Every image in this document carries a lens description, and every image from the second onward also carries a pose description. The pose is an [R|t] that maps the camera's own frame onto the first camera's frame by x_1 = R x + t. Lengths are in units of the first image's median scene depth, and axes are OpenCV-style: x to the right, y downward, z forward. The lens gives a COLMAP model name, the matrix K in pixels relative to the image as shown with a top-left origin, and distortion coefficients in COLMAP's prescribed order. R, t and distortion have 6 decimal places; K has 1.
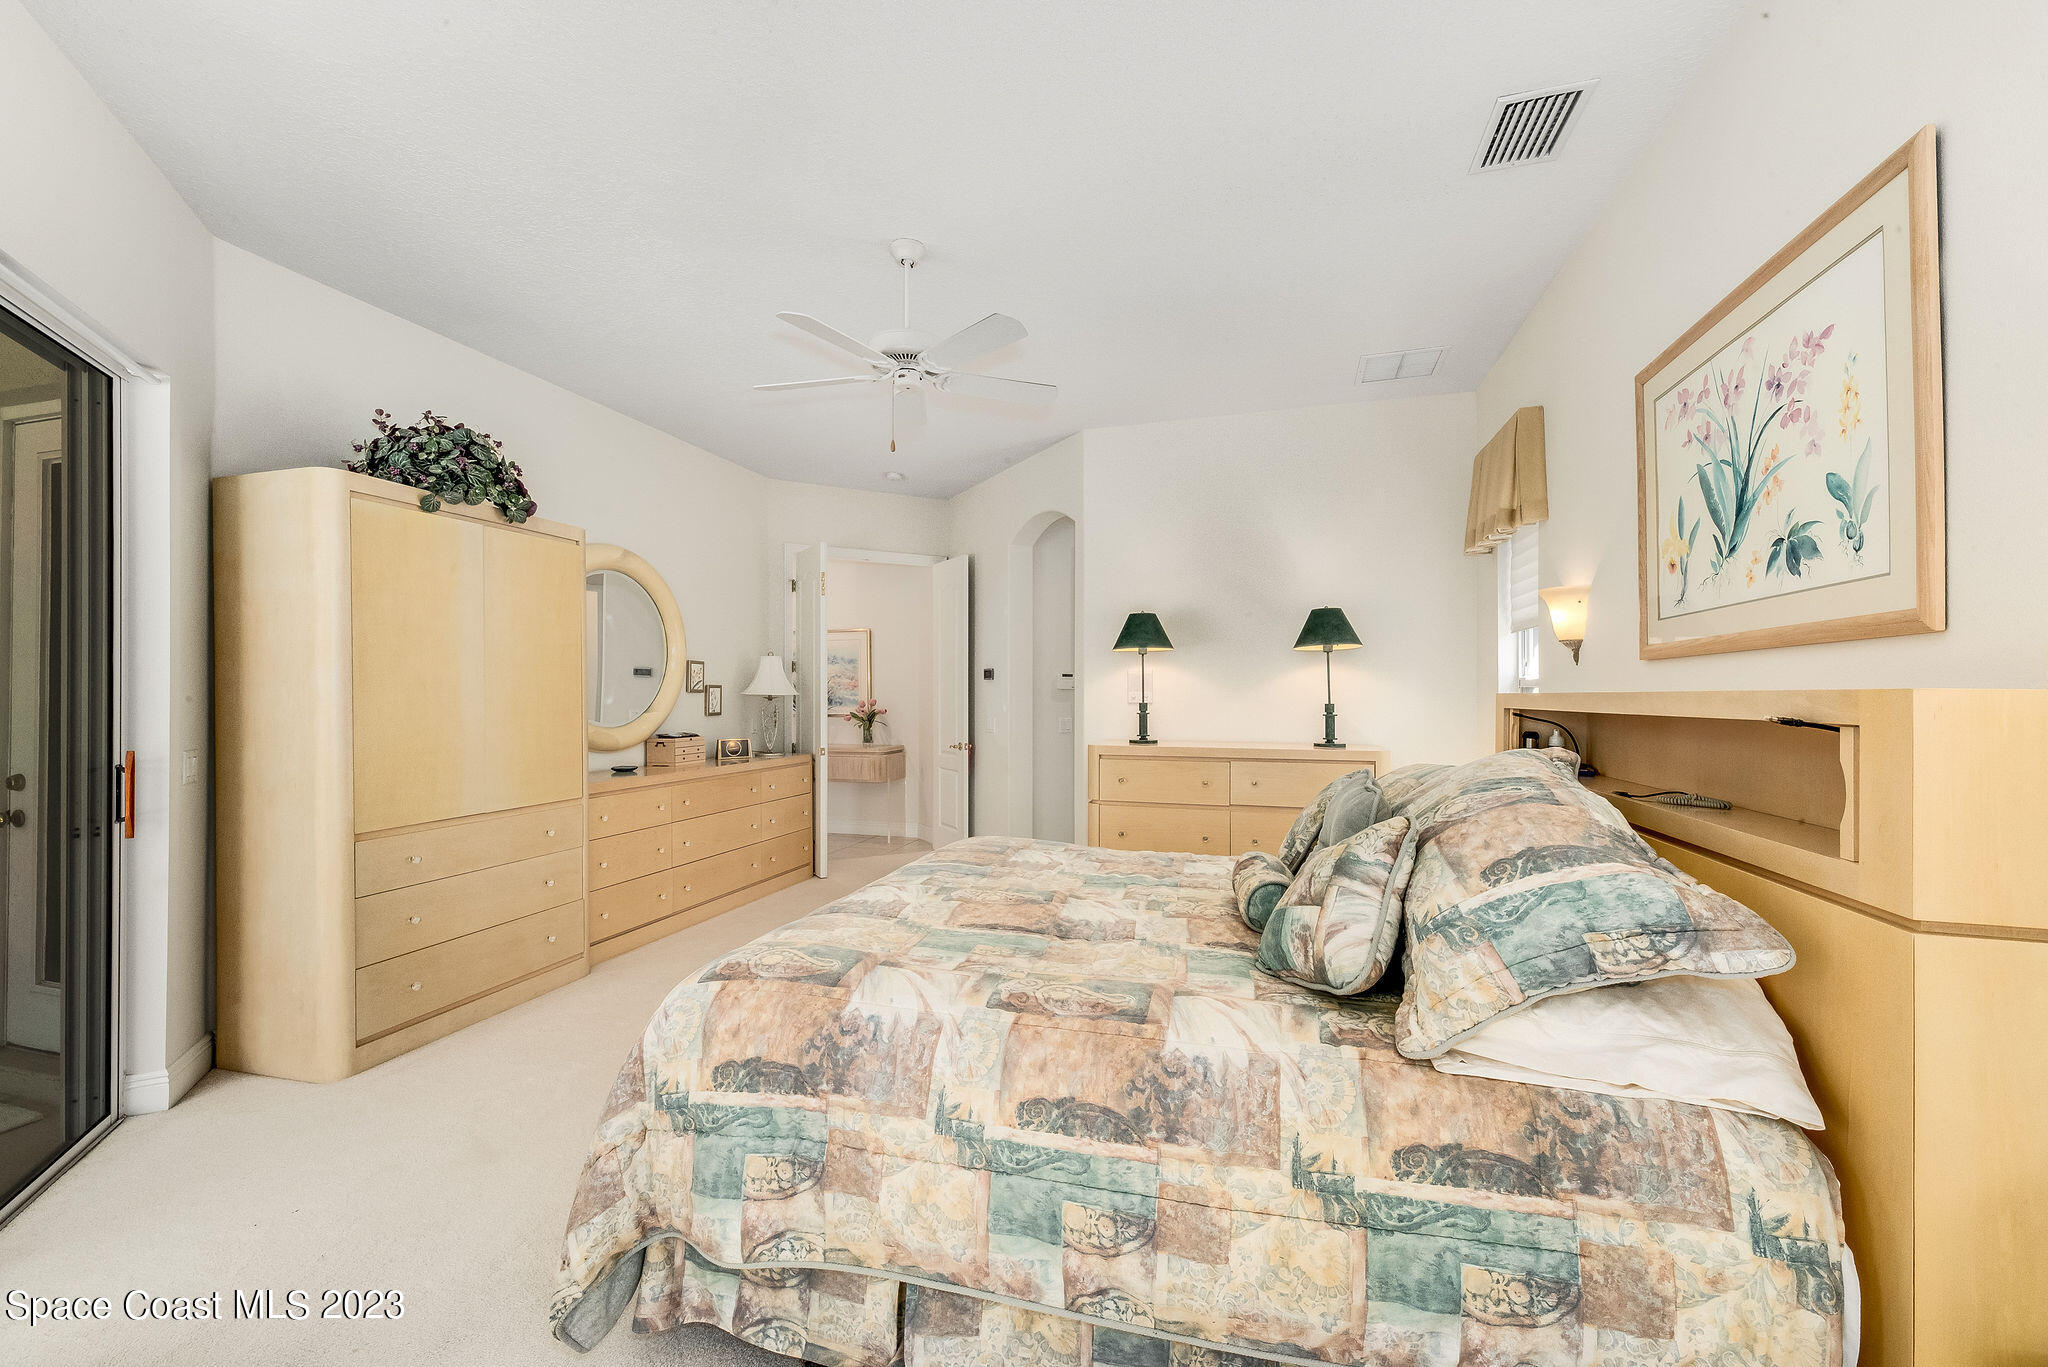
lens RADIAL K [[826.1, 0, 1023.9], [0, 826.1, 686.1], [0, 0, 1]] dist [0.002492, -0.000234]
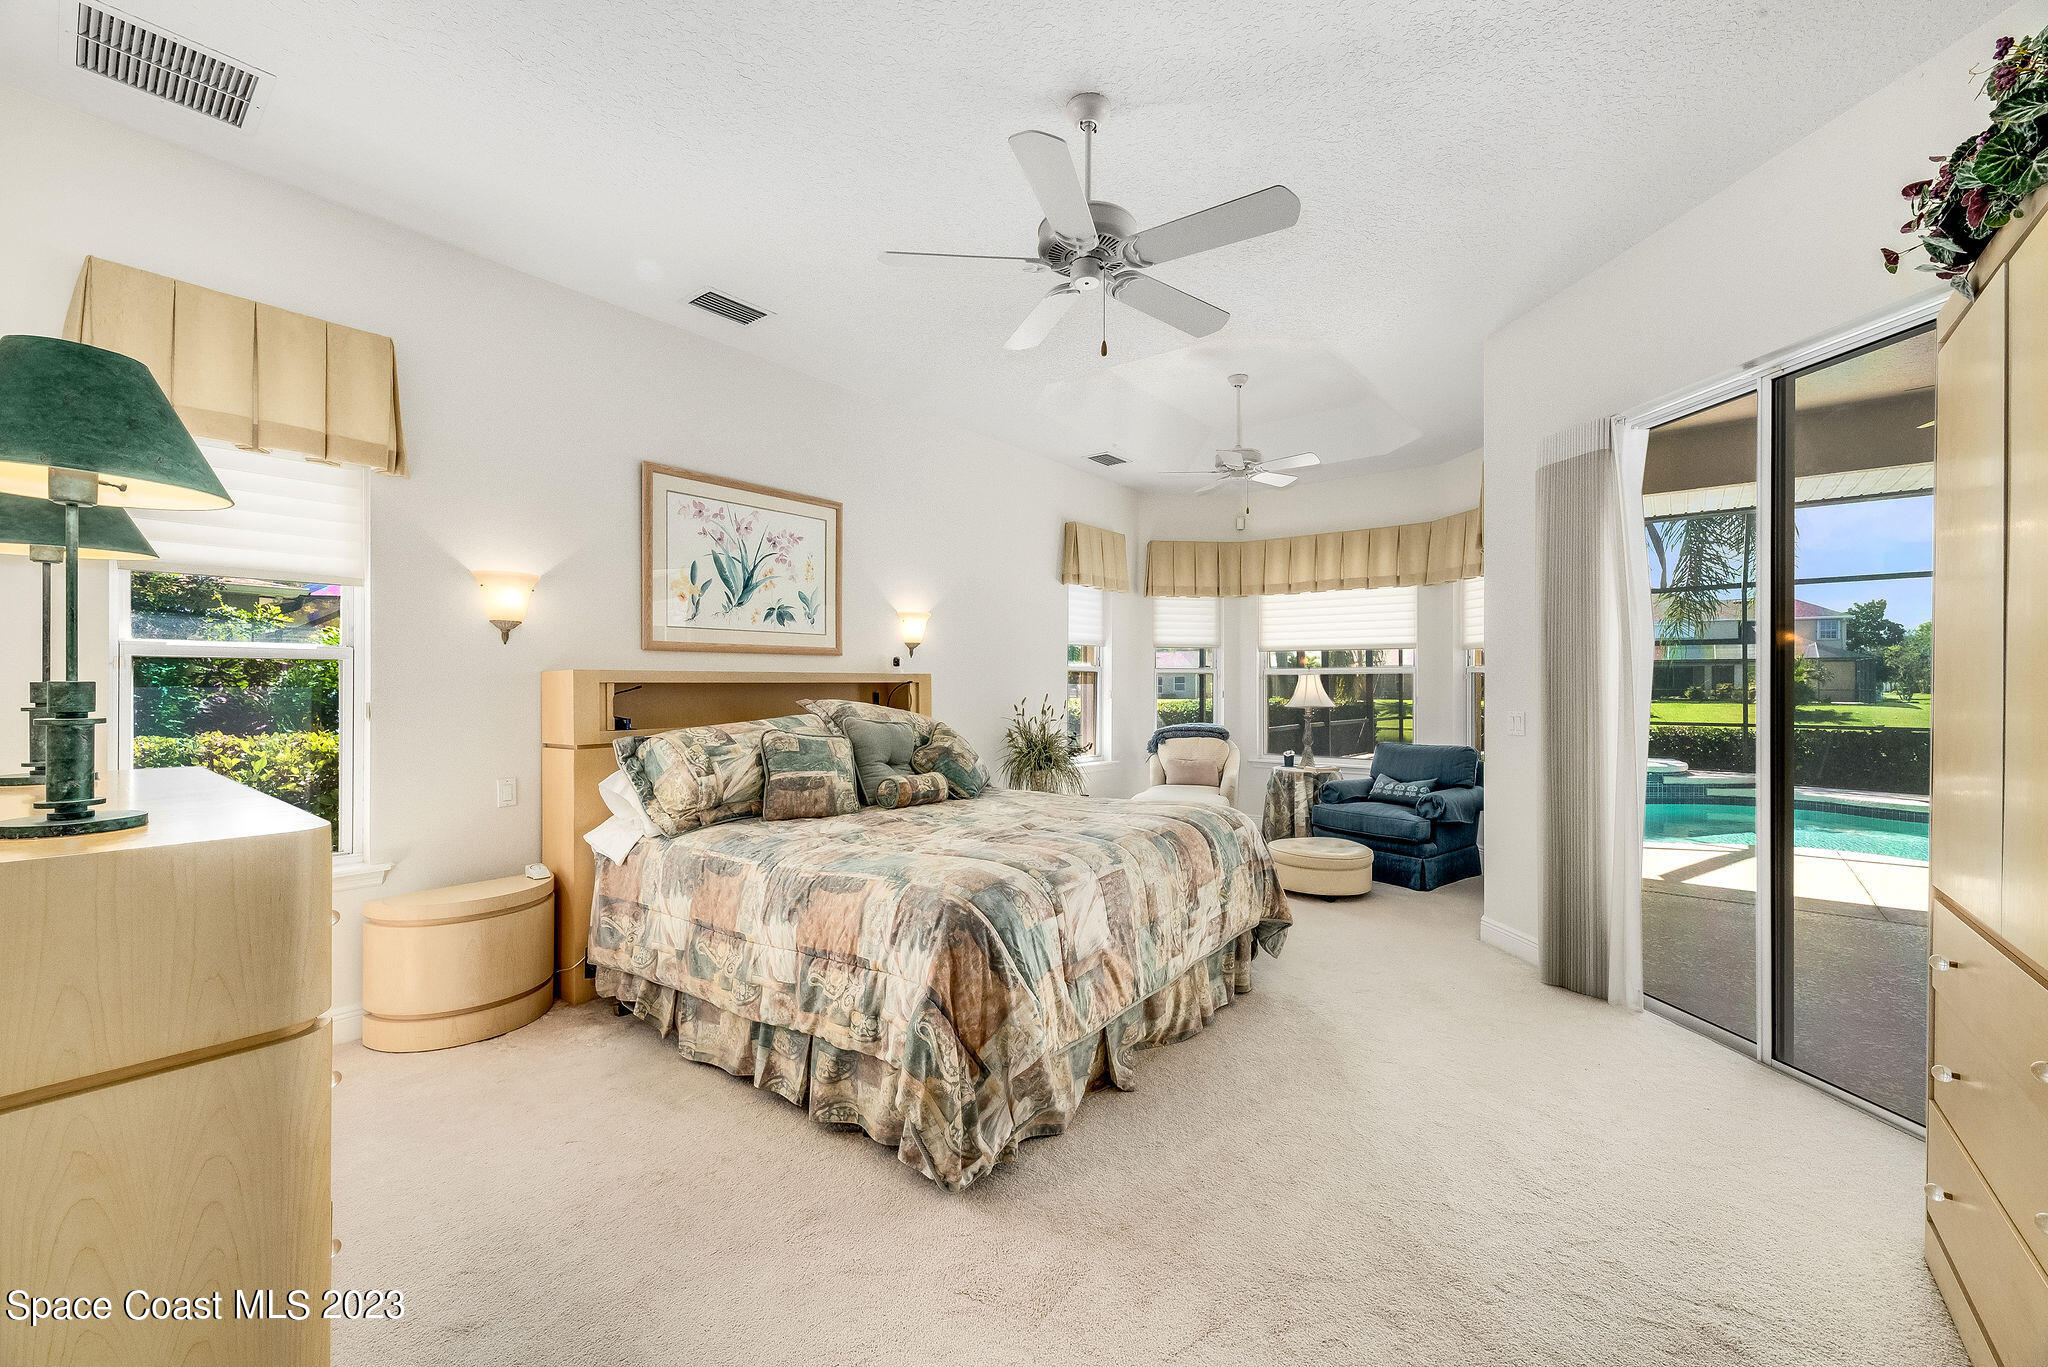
lens RADIAL K [[826.1, 0, 1023.8], [0, 826.1, 683.3], [0, 0, 1]] dist [0.002492, -0.000234]
pose [[-0.936402, -0.002083, 0.350923, -0.548719], [-0.004280, 0.999976, -0.005486, 0.045408], [-0.350903, -0.006639, -0.936388, 2.702166]]
